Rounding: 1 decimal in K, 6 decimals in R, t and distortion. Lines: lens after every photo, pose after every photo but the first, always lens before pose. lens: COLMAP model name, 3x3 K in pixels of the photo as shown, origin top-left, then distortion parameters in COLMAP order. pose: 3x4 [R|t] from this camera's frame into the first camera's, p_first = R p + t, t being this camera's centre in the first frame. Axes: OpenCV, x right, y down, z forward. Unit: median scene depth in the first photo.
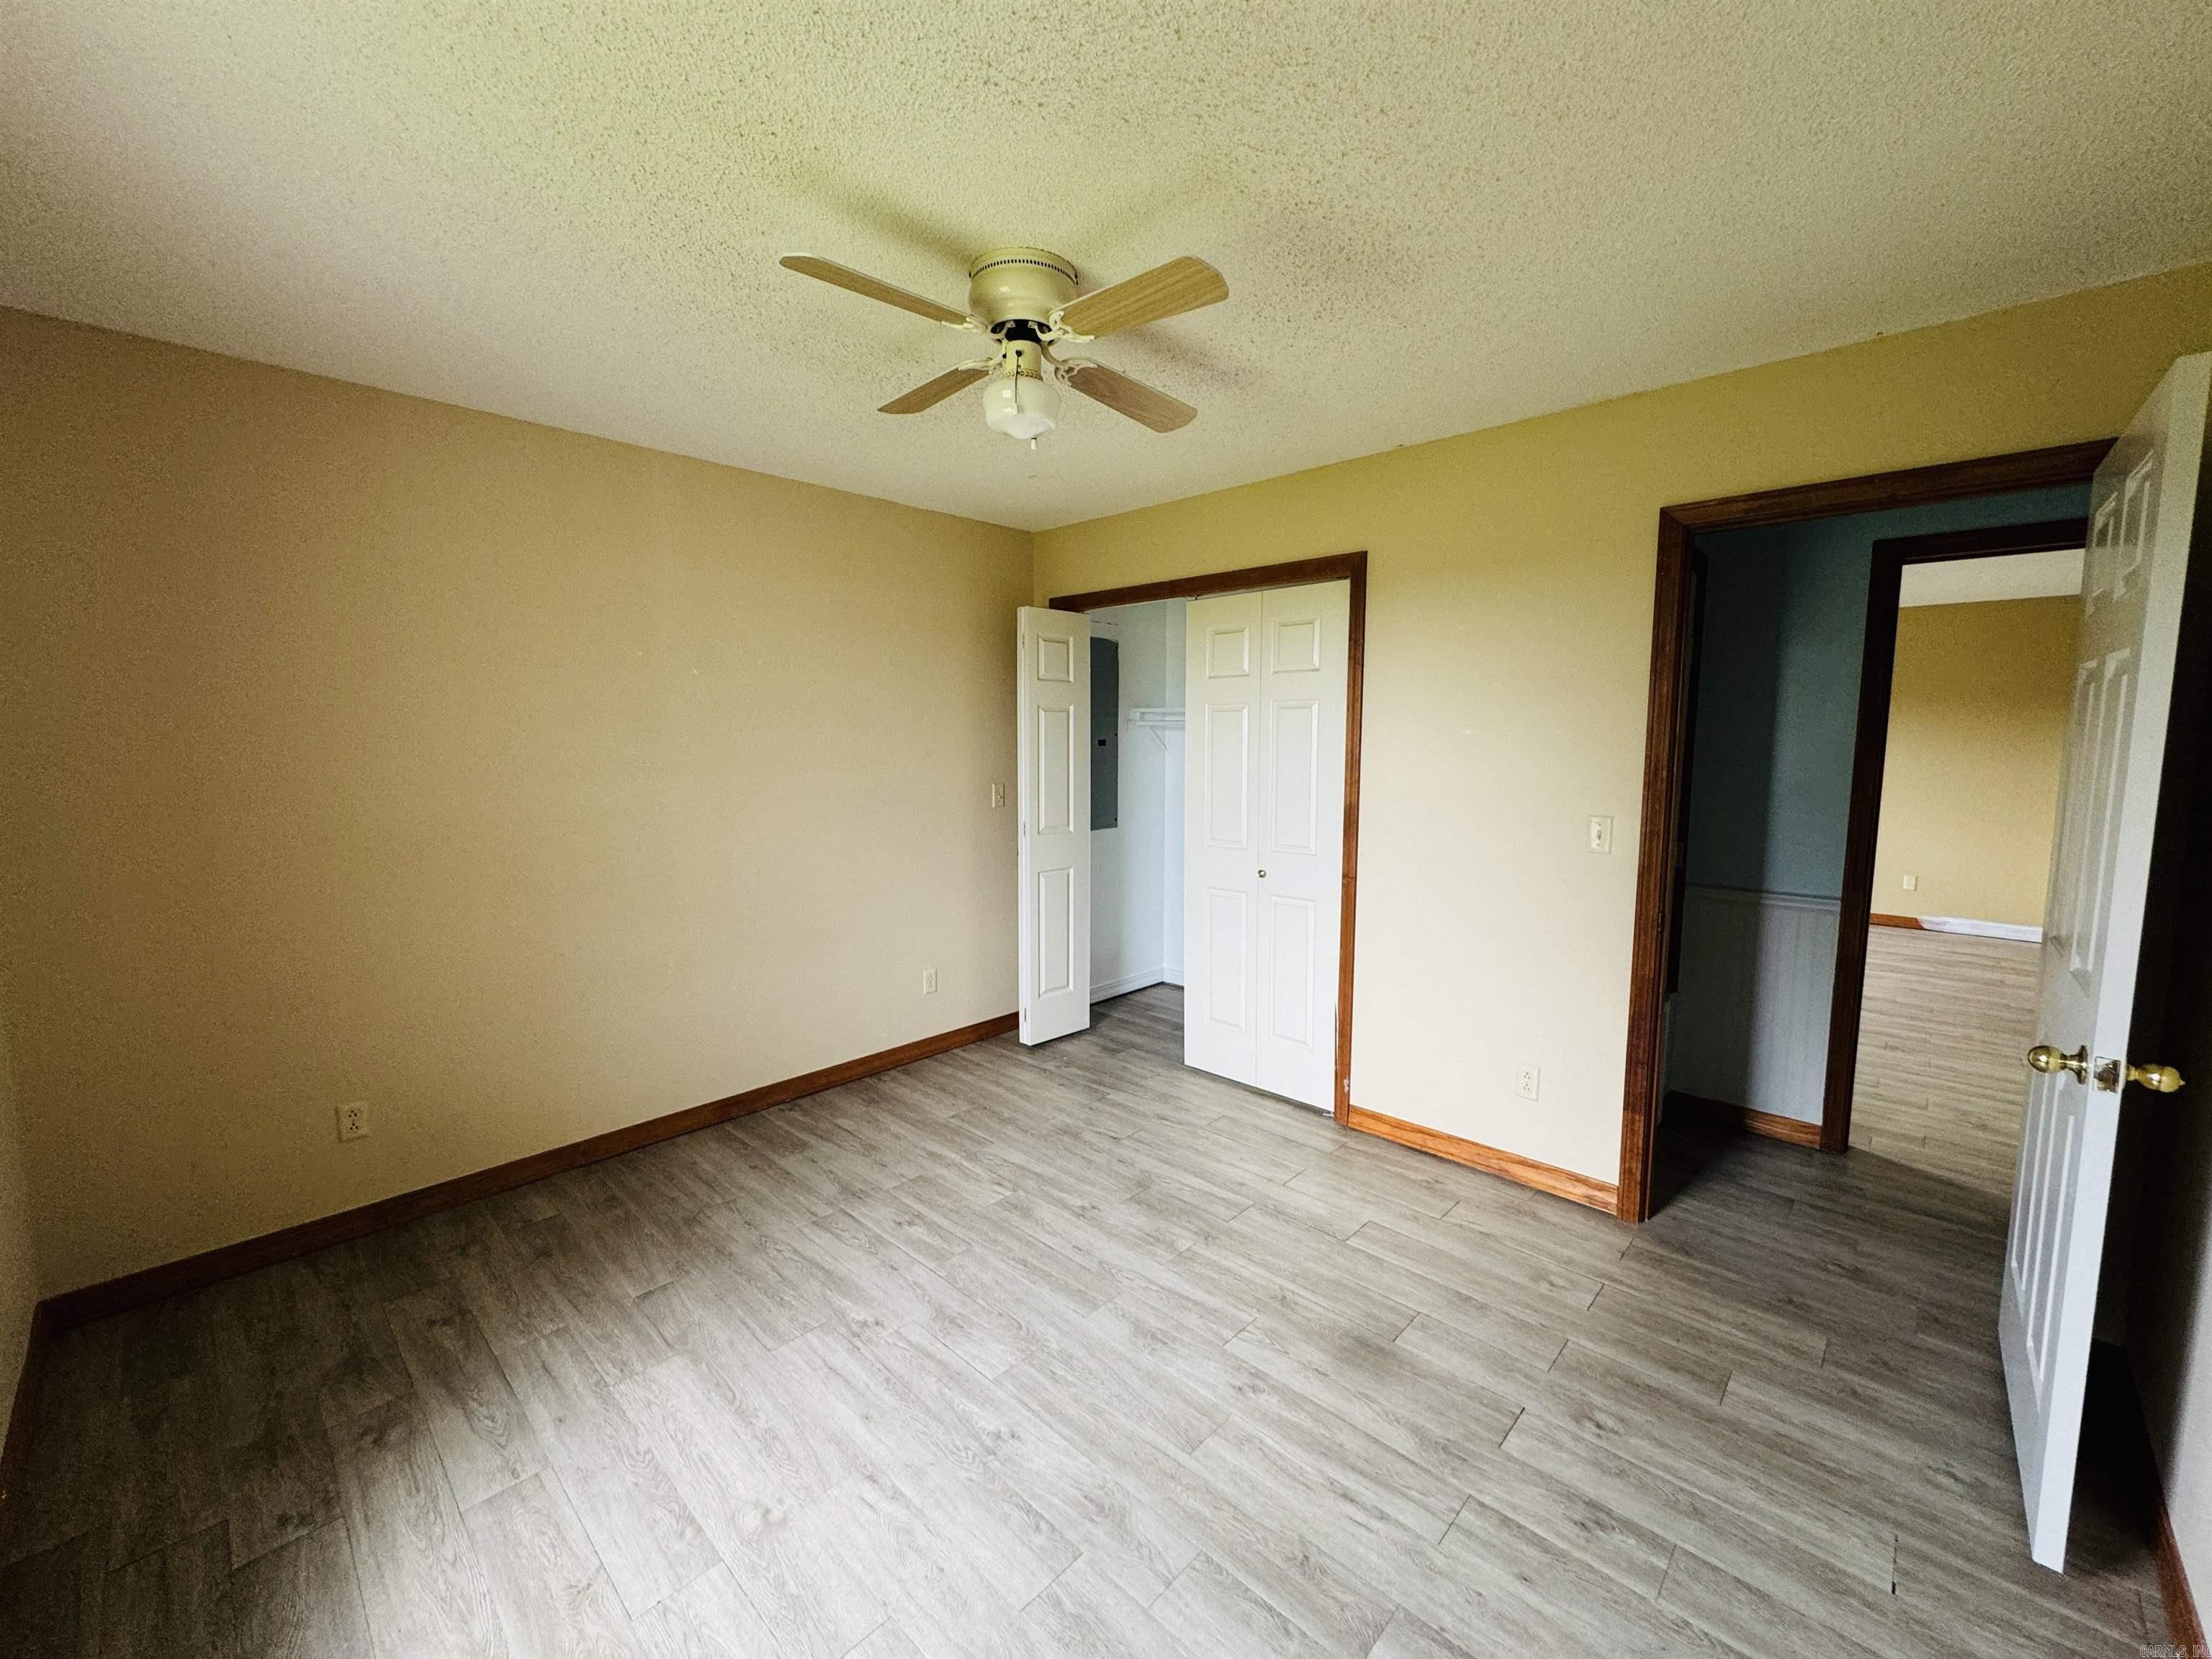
lens RADIAL K [[886.6, 0, 1095.9], [0, 886.6, 819.9], [0, 0, 1]] dist [-0.004334, -0.000344]
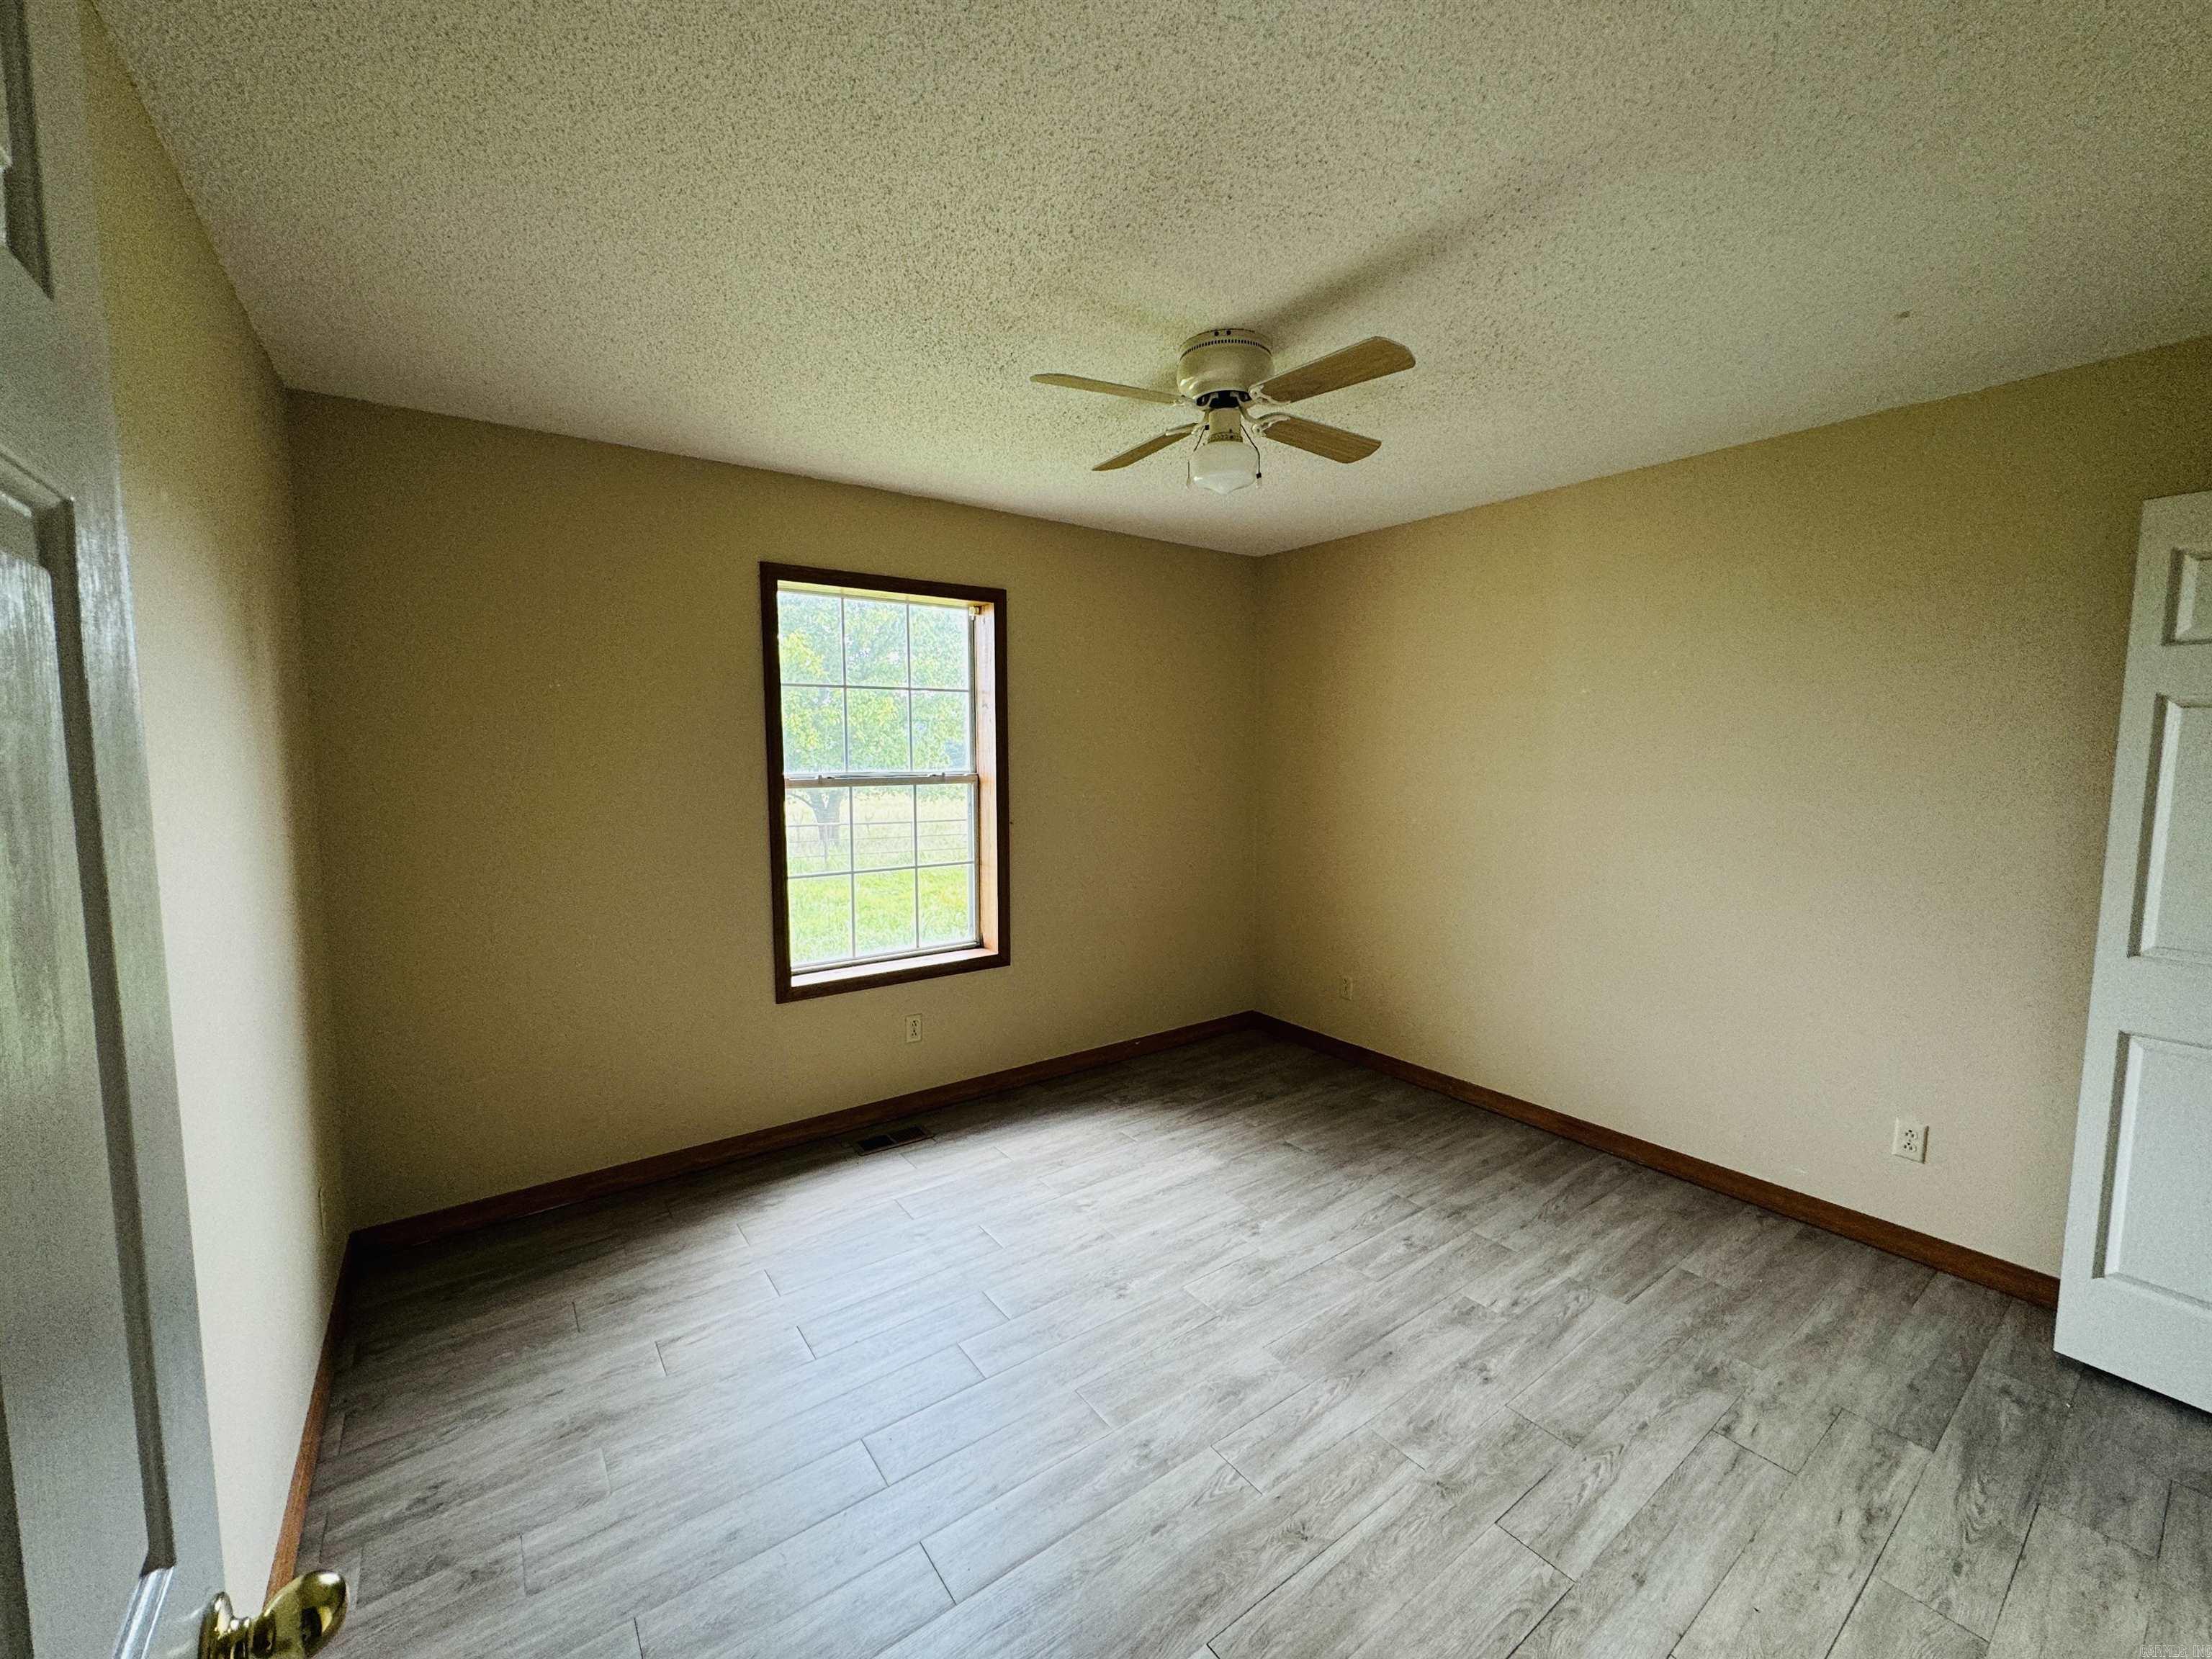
lens RADIAL K [[886.6, 0, 1116.6], [0, 886.6, 831.0], [0, 0, 1]] dist [-0.004334, -0.000344]
pose [[-0.170711, 0.093281, -0.980896, 0.762773], [-0.098009, 0.988964, 0.111106, -0.078905], [0.980435, 0.115104, -0.159684, 0.772420]]
